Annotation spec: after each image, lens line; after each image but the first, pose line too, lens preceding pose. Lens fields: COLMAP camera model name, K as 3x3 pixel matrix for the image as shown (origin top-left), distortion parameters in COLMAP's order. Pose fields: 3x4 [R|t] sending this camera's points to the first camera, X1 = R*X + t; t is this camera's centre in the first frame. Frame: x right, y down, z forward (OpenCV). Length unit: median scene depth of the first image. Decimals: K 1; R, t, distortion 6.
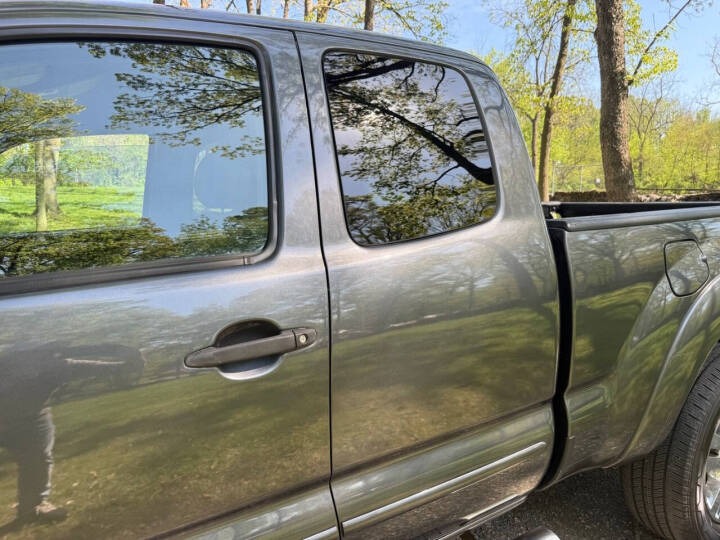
lens RADIAL K [[505.2, 0, 360.2], [0, 505.2, 272.9], [0, 0, 1]] dist [0.076638, -0.124423]
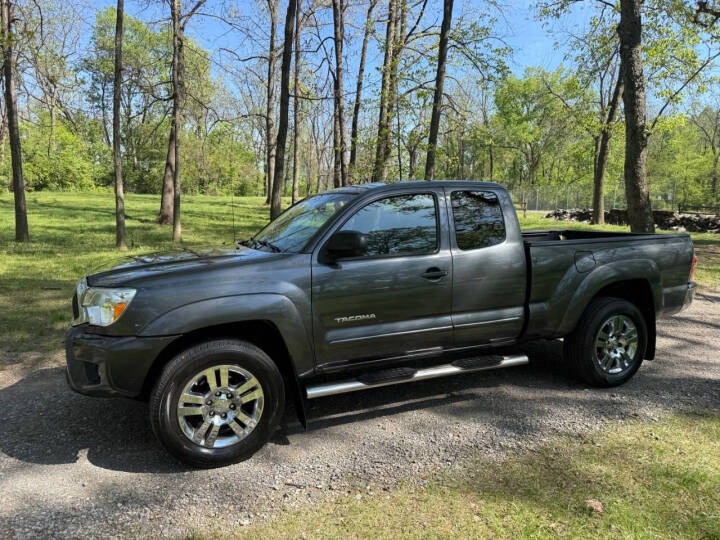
lens RADIAL K [[505.2, 0, 360.2], [0, 505.2, 272.9], [0, 0, 1]] dist [0.076638, -0.124423]
pose [[0.992978, 0.032771, -0.113667, -0.199048], [-0.034714, 0.999282, -0.015156, 0.126815], [0.113089, 0.018995, 0.993403, -1.742970]]
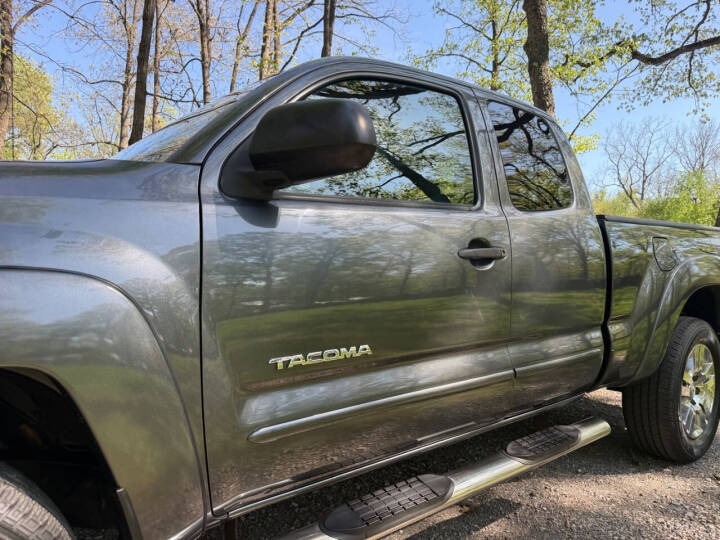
lens RADIAL K [[505.2, 0, 360.2], [0, 505.2, 272.9], [0, 0, 1]] dist [0.076638, -0.124423]
pose [[0.988711, 0.032802, 0.146202, -0.518619], [-0.015534, 0.992925, -0.117722, 0.250249], [-0.149029, 0.114121, 0.982225, -0.398122]]
